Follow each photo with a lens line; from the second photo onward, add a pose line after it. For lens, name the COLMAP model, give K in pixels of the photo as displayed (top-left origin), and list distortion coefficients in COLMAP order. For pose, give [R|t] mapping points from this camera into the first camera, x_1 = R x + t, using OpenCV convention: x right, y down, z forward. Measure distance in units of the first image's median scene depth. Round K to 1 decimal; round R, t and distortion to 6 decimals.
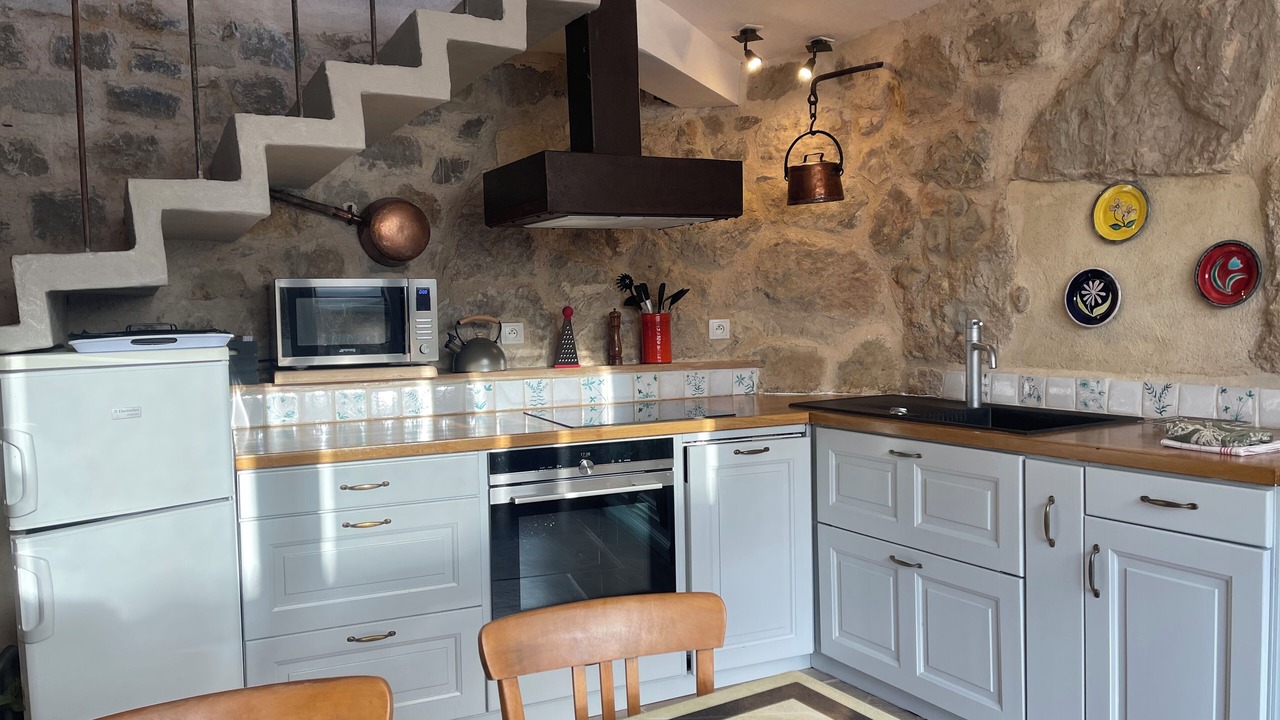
lens RADIAL K [[1076.2, 0, 642.3], [0, 1076.2, 398.3], [0, 0, 1]] dist [0.074844, -0.122830]
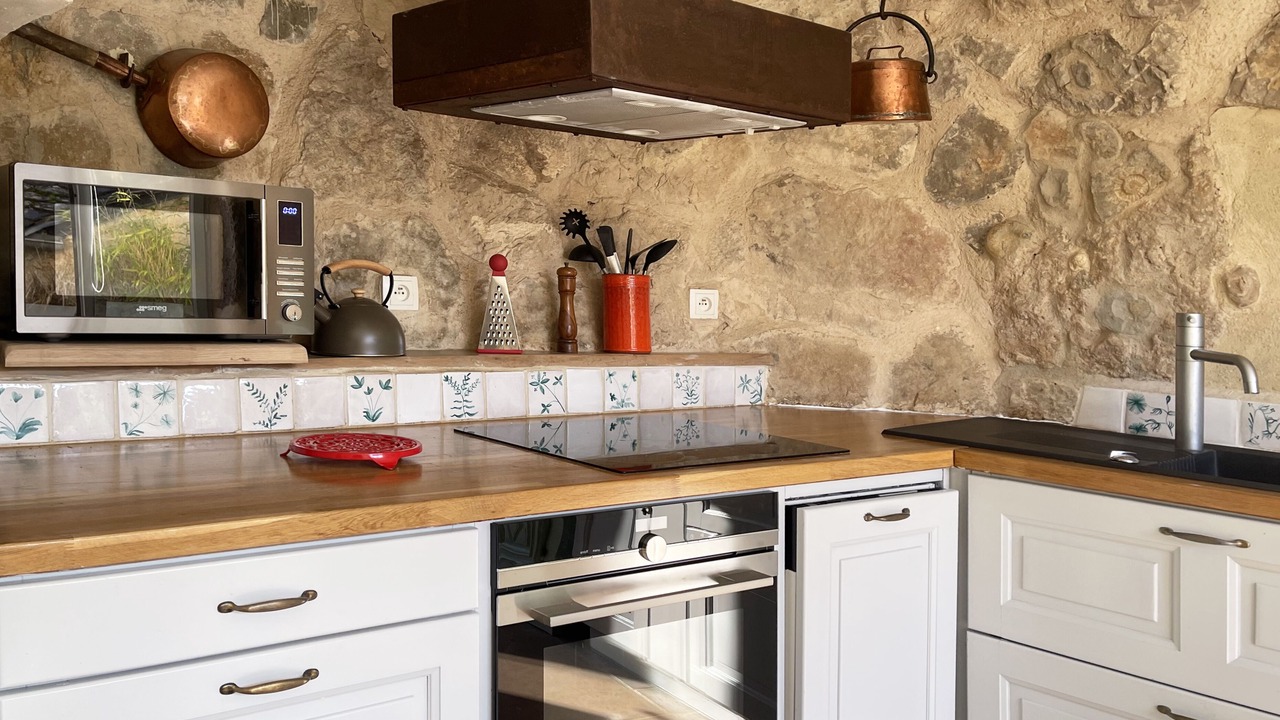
lens RADIAL K [[1200.6, 0, 618.5], [0, 1200.6, 400.7], [0, 0, 1]] dist [0.036105, -0.007217]
pose [[0.970068, 0.035657, 0.240200, -0.167188], [-0.040220, 0.999091, 0.014123, -0.014316], [-0.239478, -0.023361, 0.970621, 0.317720]]
